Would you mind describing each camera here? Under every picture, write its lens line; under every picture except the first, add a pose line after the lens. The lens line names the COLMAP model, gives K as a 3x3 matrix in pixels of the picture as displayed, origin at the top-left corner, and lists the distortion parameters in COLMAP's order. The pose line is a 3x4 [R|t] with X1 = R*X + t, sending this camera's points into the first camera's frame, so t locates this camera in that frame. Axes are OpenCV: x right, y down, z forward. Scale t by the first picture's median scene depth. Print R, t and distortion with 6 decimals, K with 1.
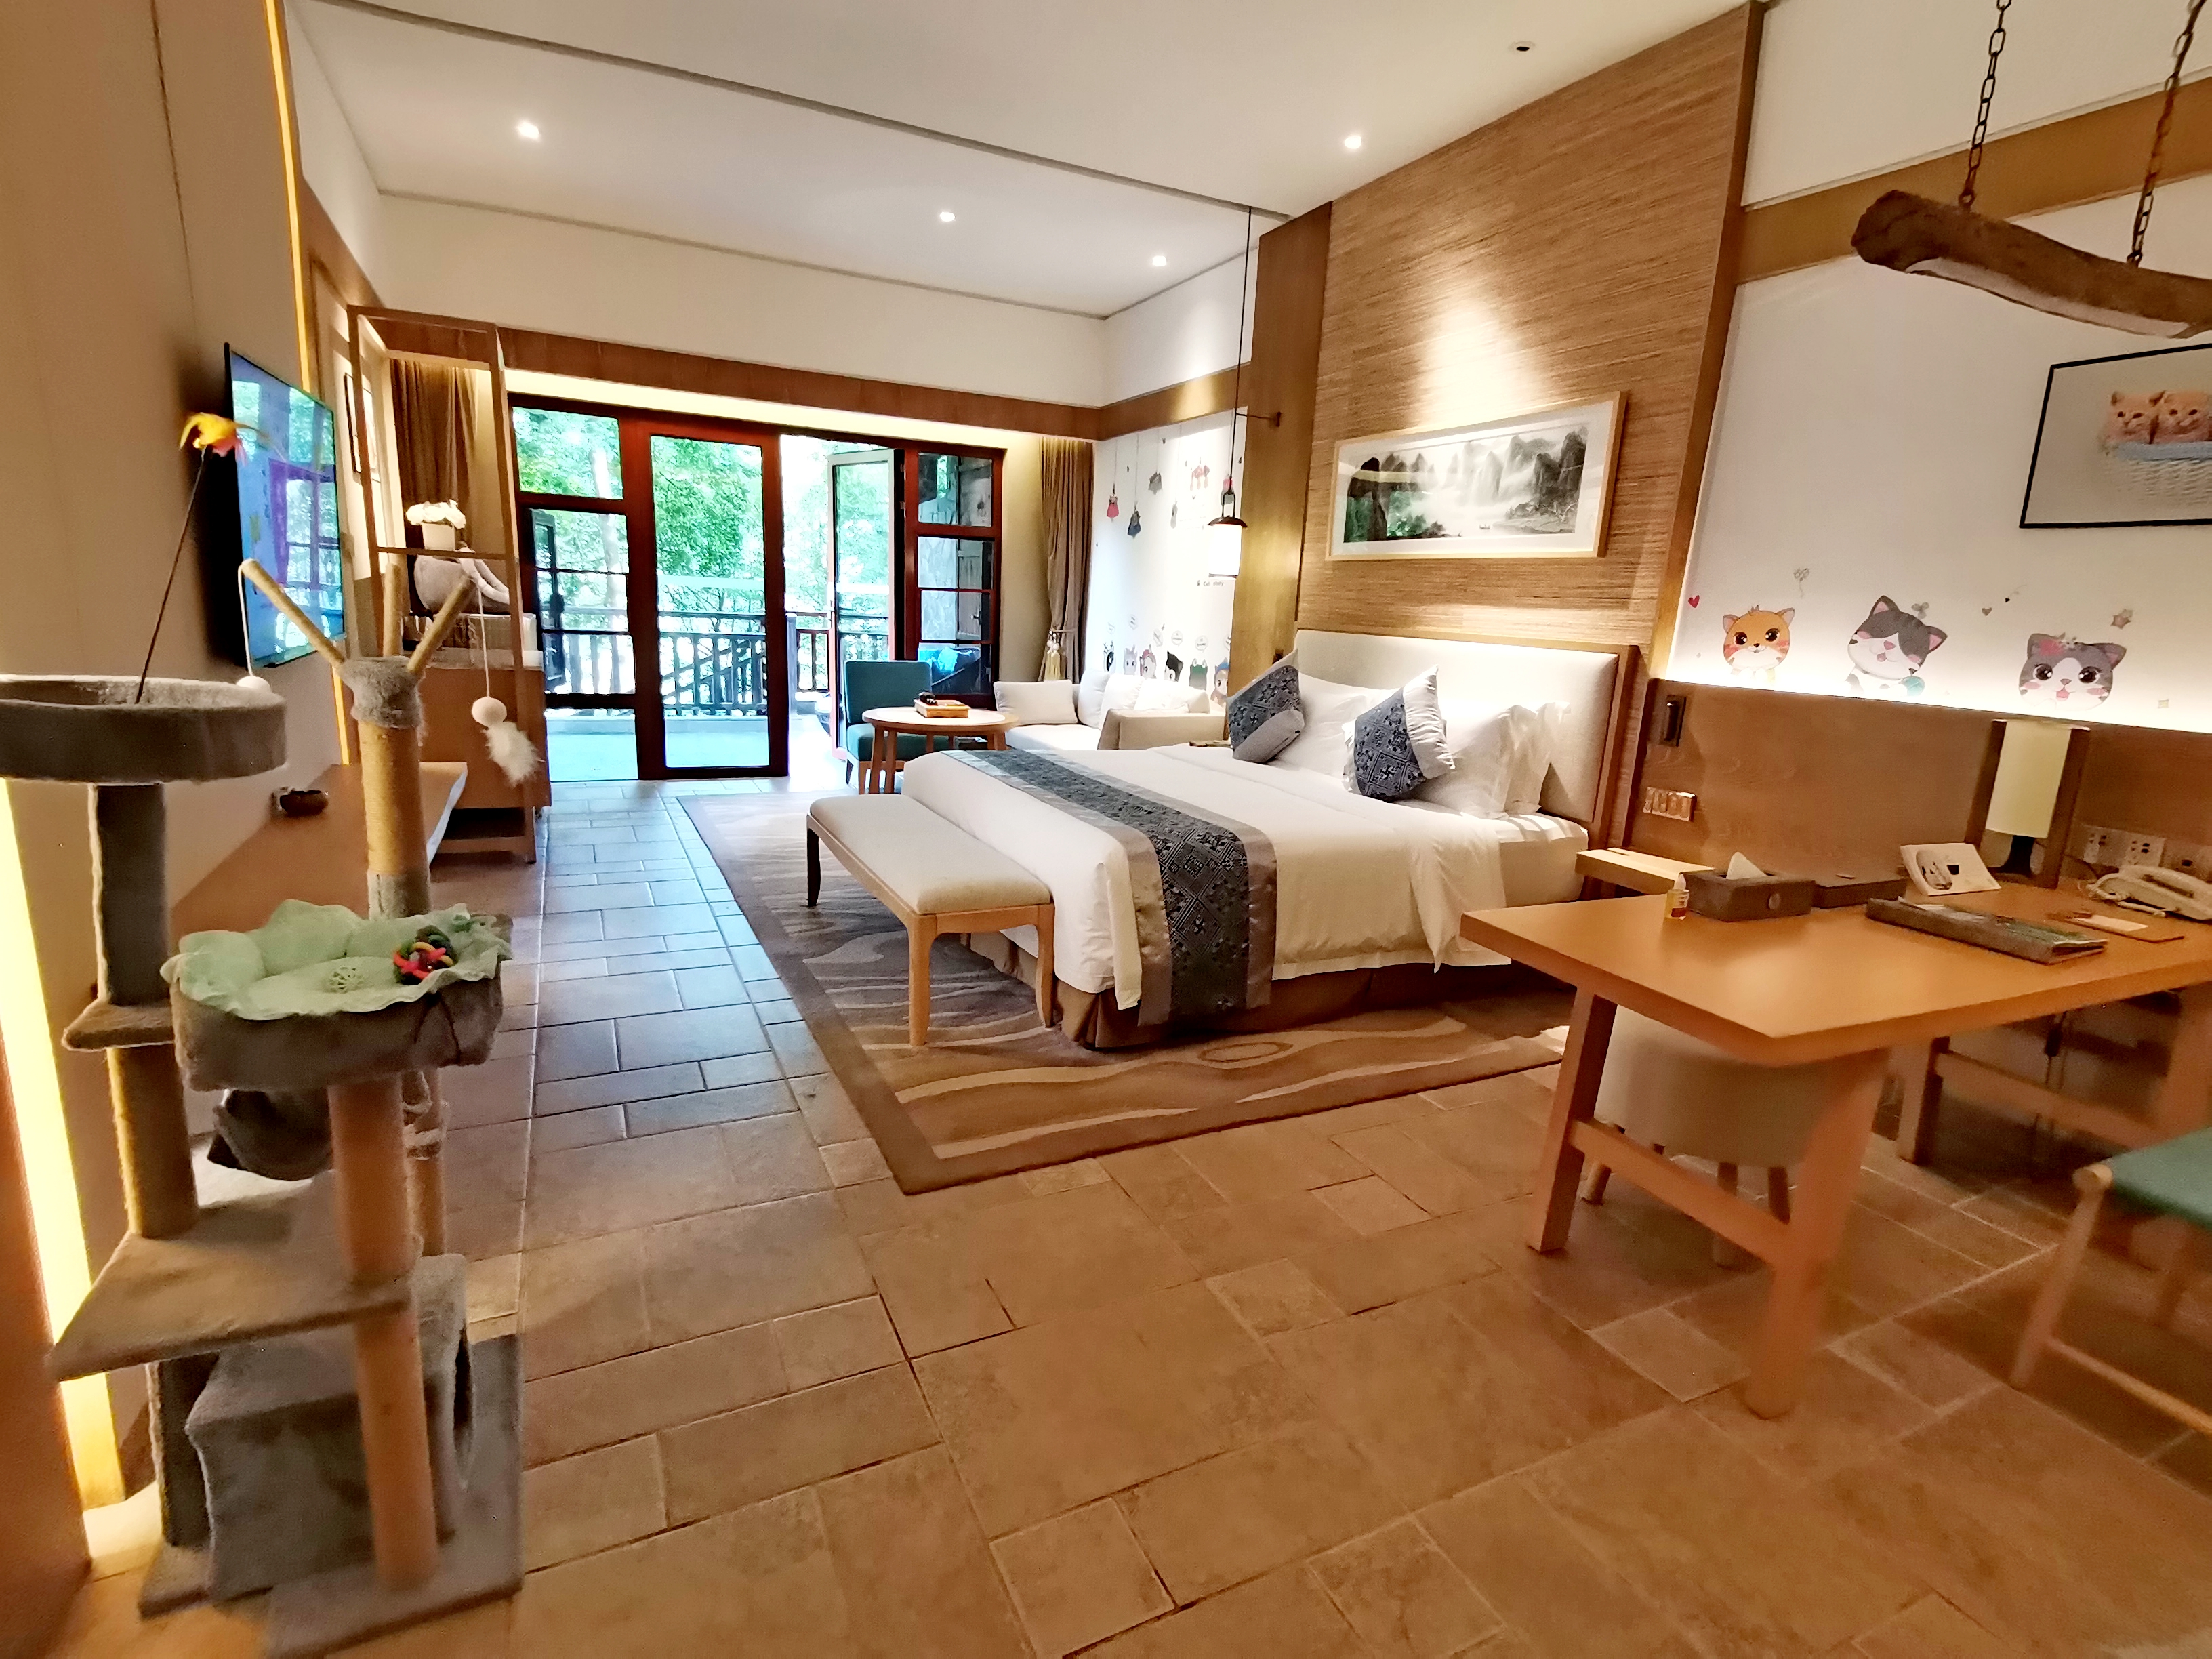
lens RADIAL K [[1077.5, 0, 1090.6], [0, 1077.5, 852.9], [0, 0, 1]] dist [0.022831, -0.007040]
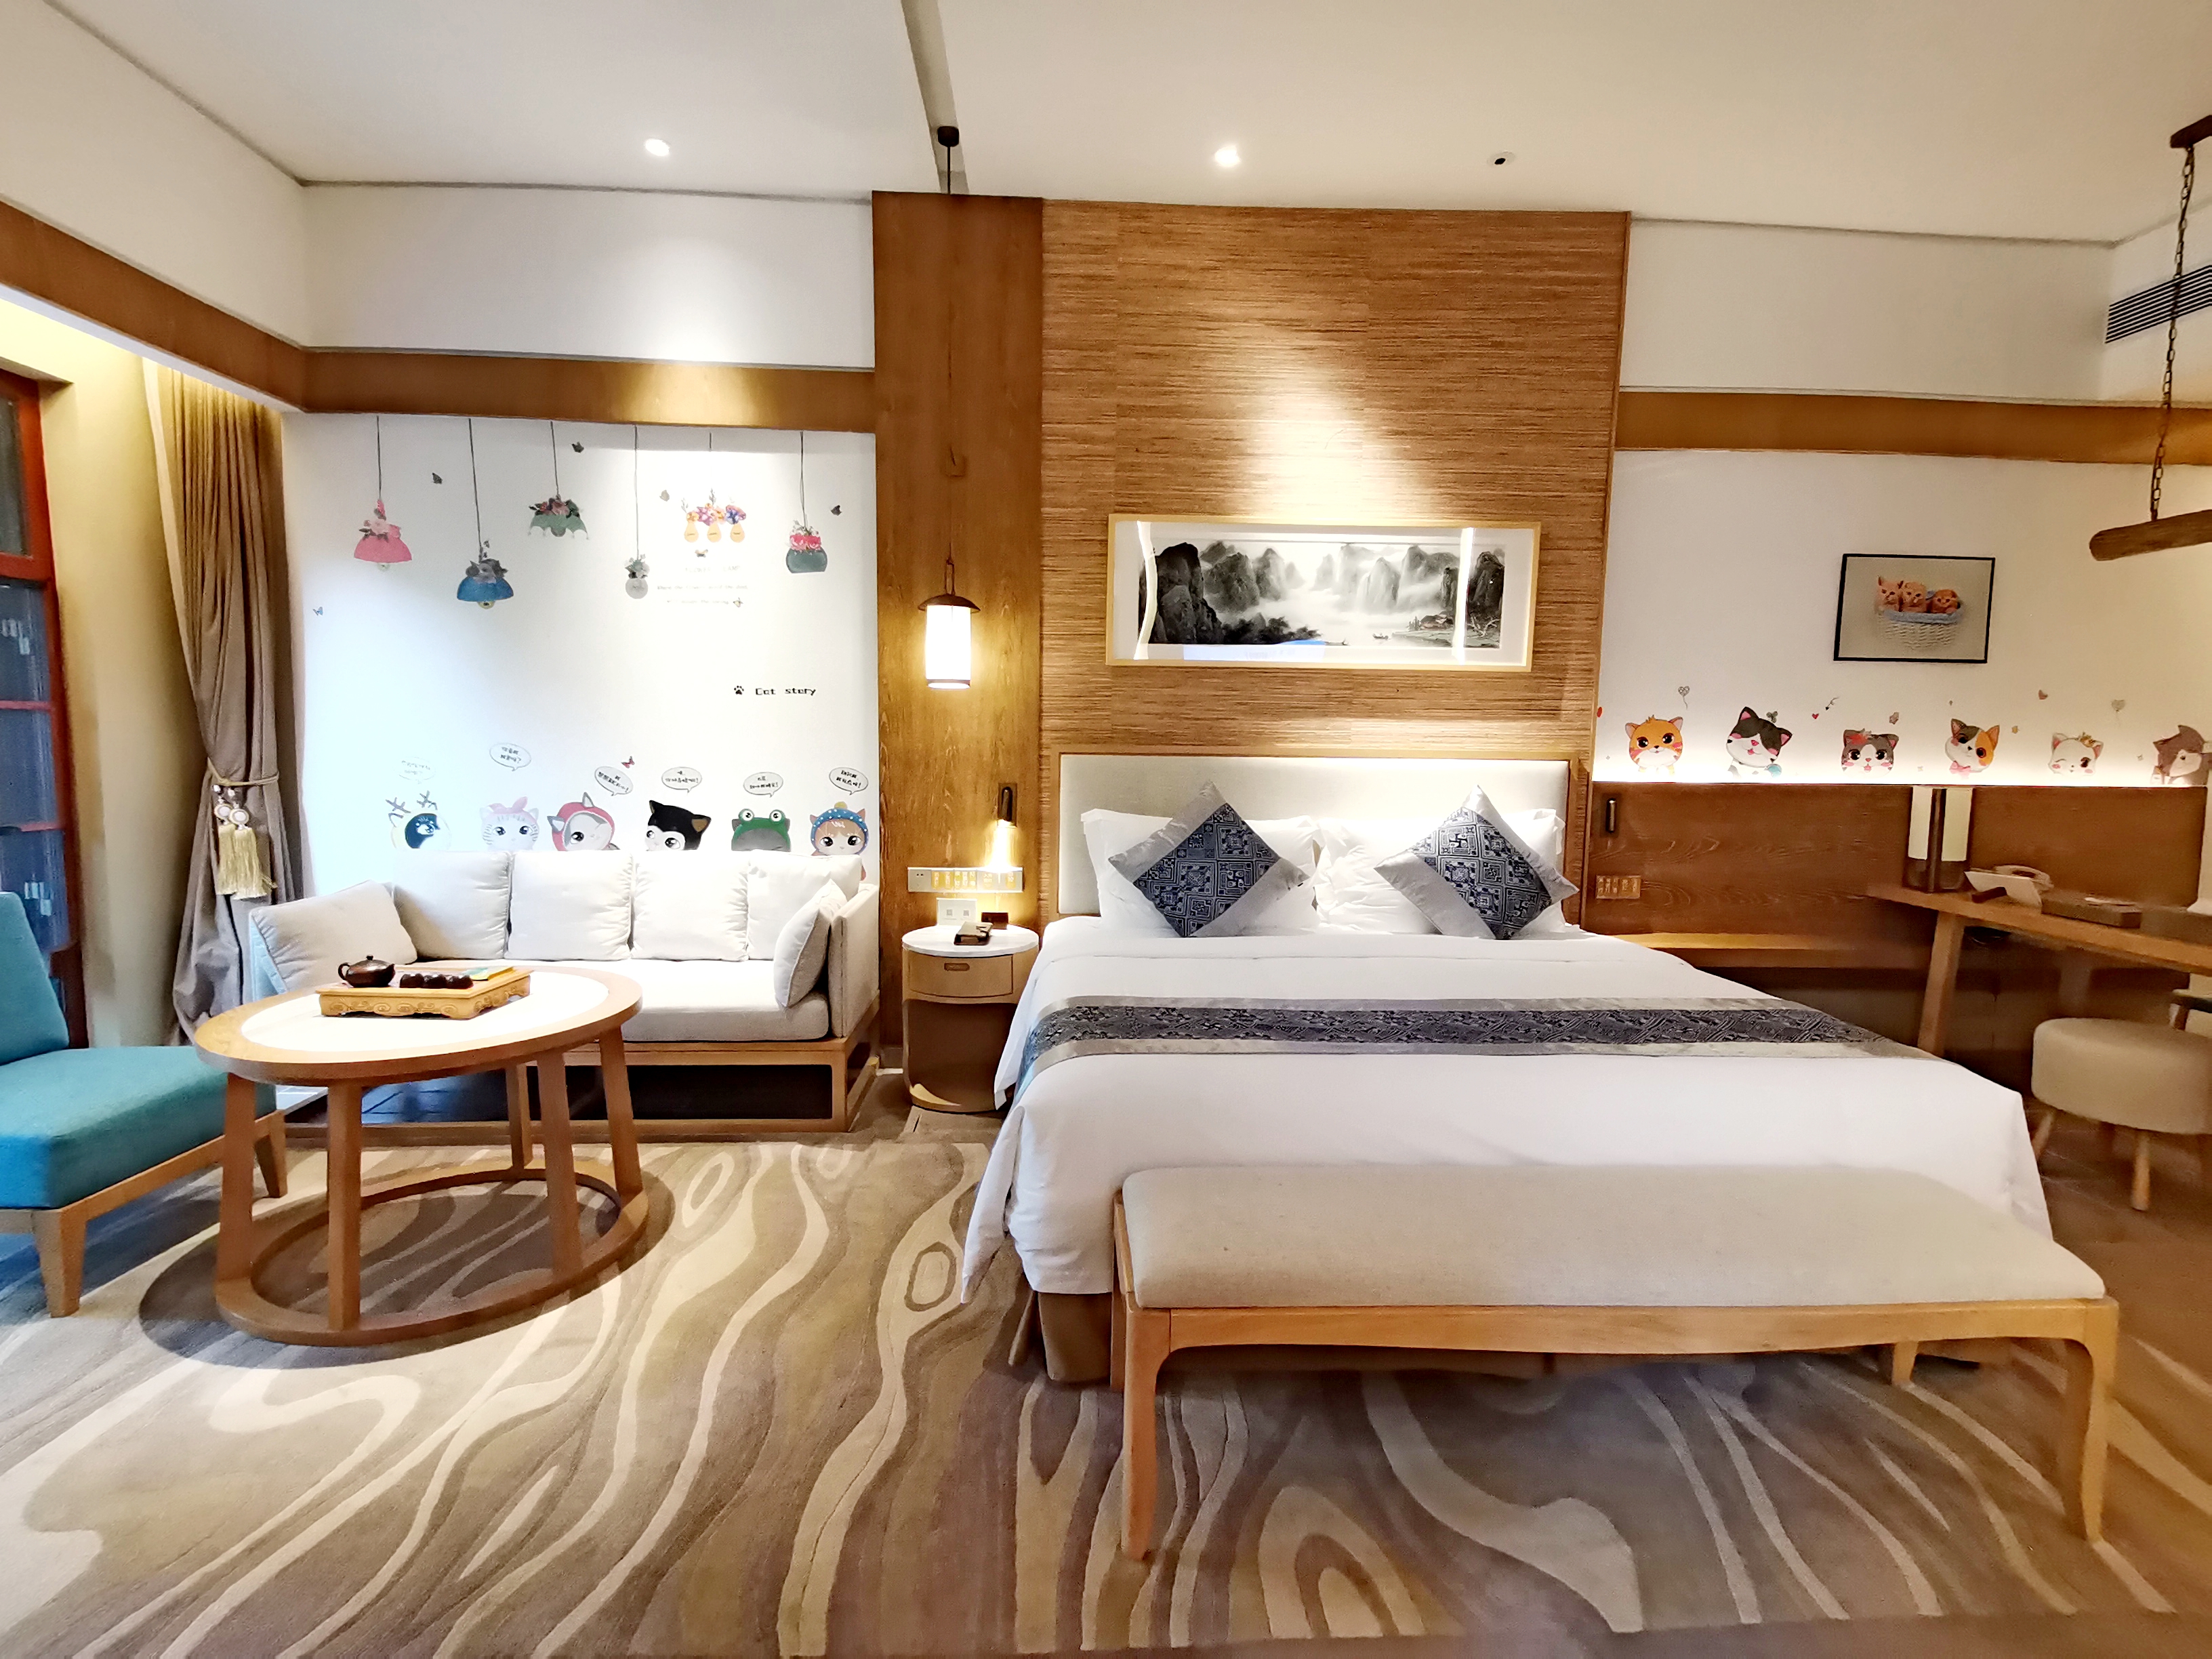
lens RADIAL K [[1077.5, 0, 1118.3], [0, 1077.5, 845.5], [0, 0, 1]] dist [0.022831, -0.007040]
pose [[0.391617, -0.129225, 0.911009, -0.596902], [0.217118, 0.975108, 0.044985, -0.216136], [-0.894145, 0.180180, 0.409926, 0.852965]]
